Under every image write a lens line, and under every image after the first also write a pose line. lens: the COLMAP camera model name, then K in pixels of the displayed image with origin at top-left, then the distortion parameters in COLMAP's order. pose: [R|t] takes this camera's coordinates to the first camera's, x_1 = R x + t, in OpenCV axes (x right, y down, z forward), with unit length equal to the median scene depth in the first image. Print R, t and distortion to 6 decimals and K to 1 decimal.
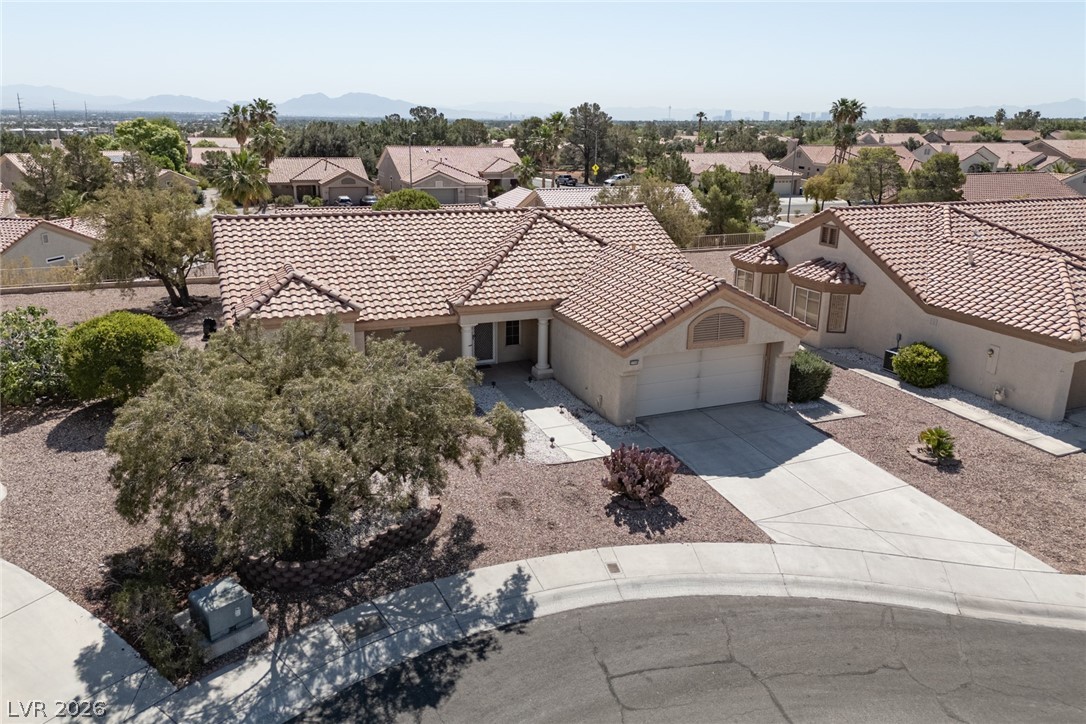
lens RADIAL K [[807.8, 0, 550.3], [0, 807.8, 350.8], [0, 0, 1]] dist [0.066281, -0.063230]
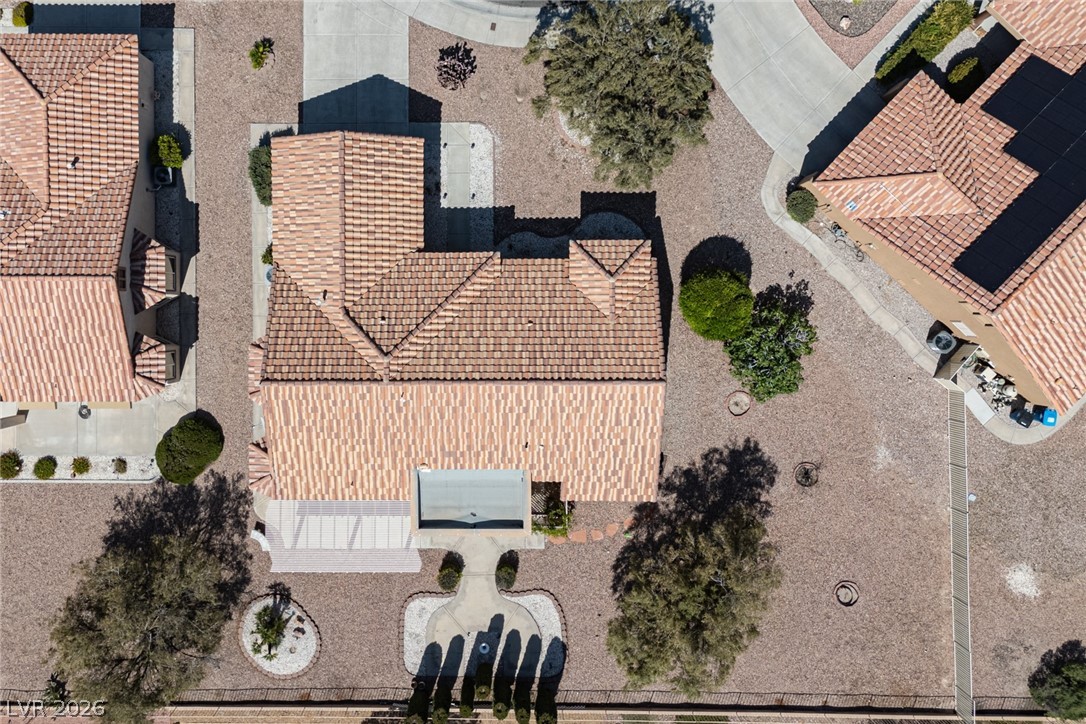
lens RADIAL K [[962.5, 0, 478.8], [0, 962.5, 345.1], [0, 0, 1]] dist [0.079007, -0.093532]
pose [[-0.920728, -0.390197, -0.002582, -0.150205], [0.114898, -0.277430, 0.953851, -1.746710], [-0.372905, 0.877940, 0.300271, 0.705396]]
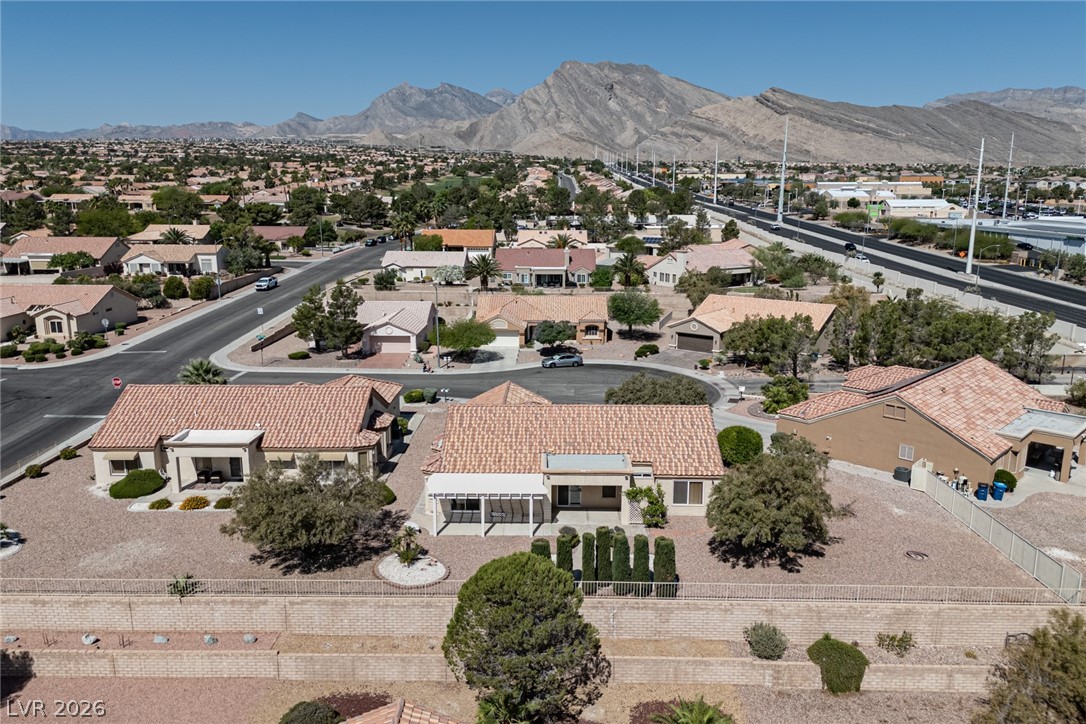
lens RADIAL K [[807.8, 0, 546.8], [0, 807.8, 348.3], [0, 0, 1]] dist [0.066281, -0.063230]
pose [[-0.916467, -0.094399, 0.388815, -0.890166], [0.096082, 0.891410, 0.442895, -1.300154], [-0.388402, 0.443257, -0.807878, 2.947230]]
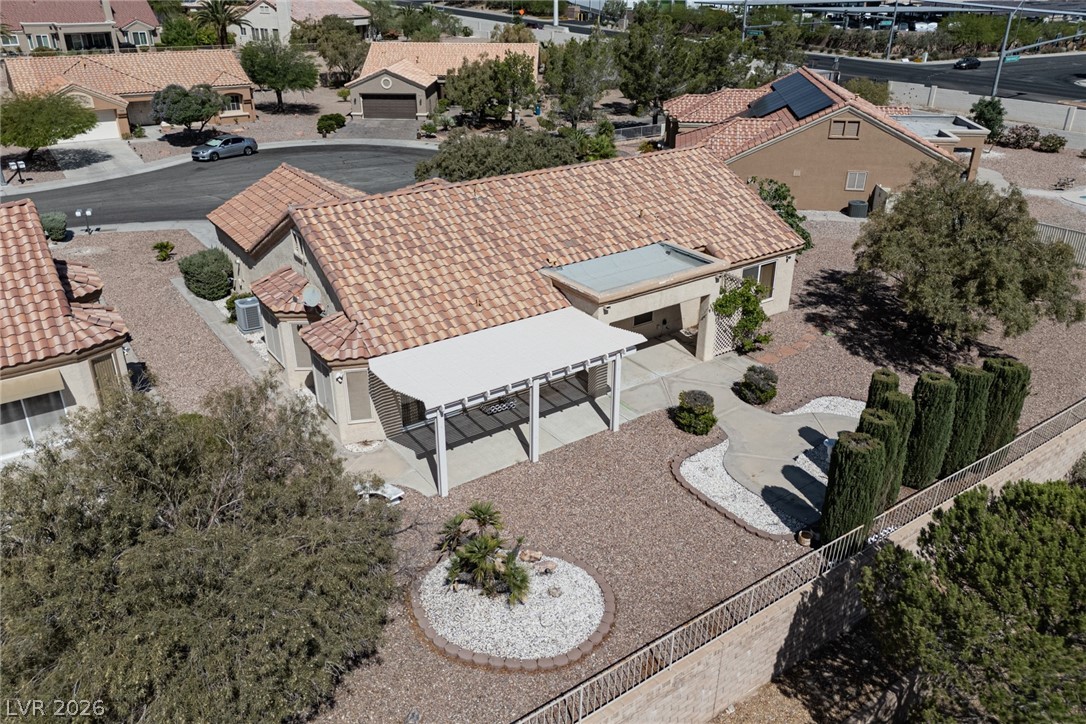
lens RADIAL K [[807.8, 0, 545.0], [0, 807.8, 333.8], [0, 0, 1]] dist [0.066281, -0.063230]
pose [[-0.977342, 0.070825, -0.199466, 0.069579], [-0.073404, 0.770471, 0.633235, -0.762877], [0.198531, 0.633529, -0.747815, 2.260735]]
